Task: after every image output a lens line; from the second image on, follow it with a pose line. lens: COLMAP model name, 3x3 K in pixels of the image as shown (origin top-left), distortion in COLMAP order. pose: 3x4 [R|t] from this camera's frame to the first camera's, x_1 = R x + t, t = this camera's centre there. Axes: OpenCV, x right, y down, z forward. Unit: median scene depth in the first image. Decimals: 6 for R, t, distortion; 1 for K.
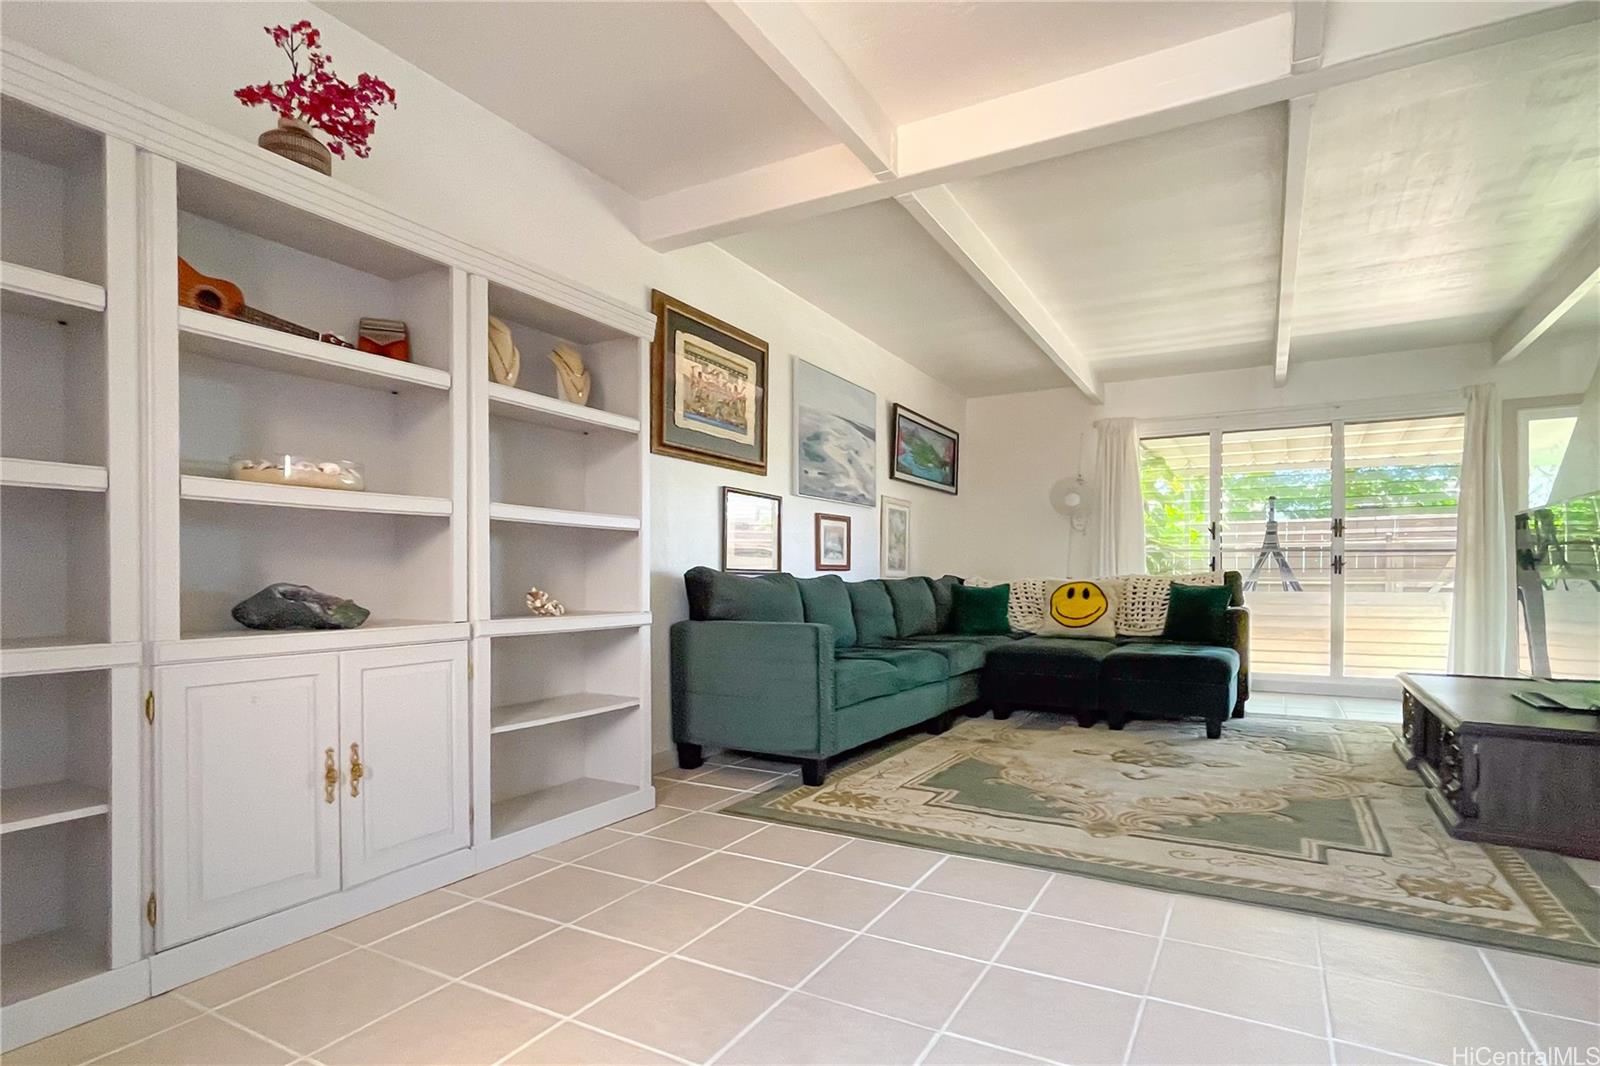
lens RADIAL K [[776.1, 0, 766.3], [0, 776.1, 572.0], [0, 0, 1]] dist [0.004777, 0.001357]
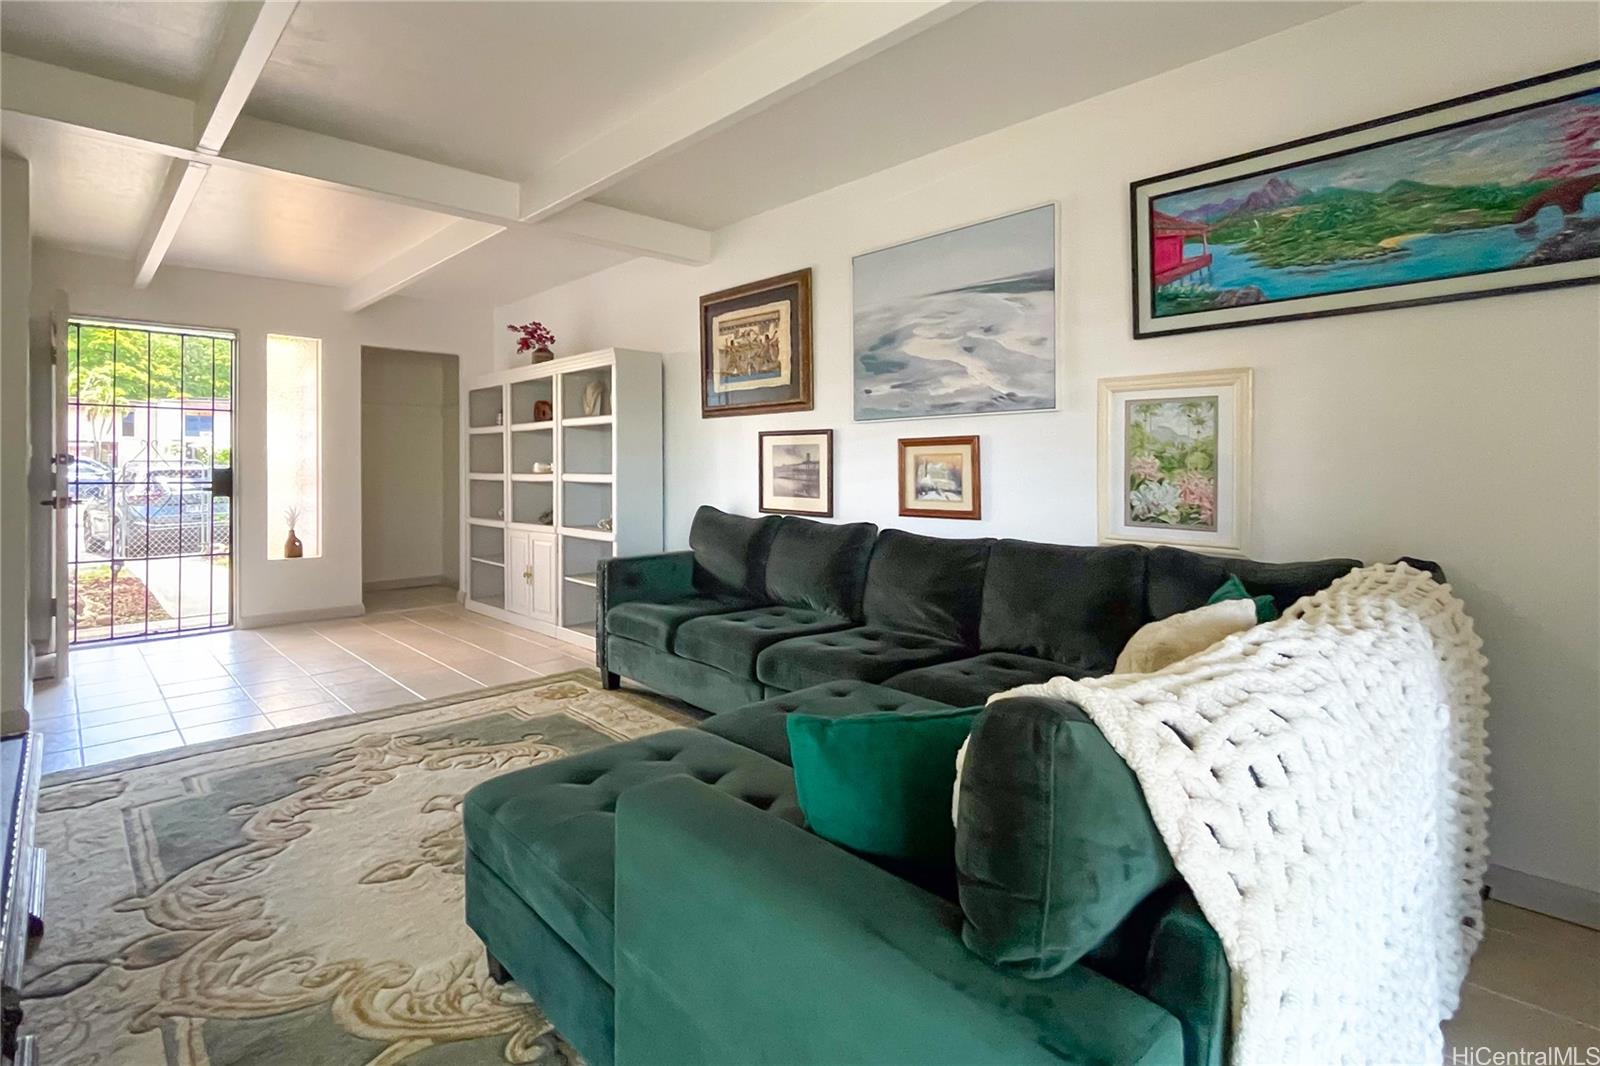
lens RADIAL K [[776.1, 0, 797.3], [0, 776.1, 471.6], [0, 0, 1]] dist [0.004777, 0.001357]
pose [[-0.238752, -0.002660, -0.971077, 0.890540], [0.000923, 0.999995, -0.002966, -0.046565], [0.971080, -0.001604, -0.238749, 1.182914]]
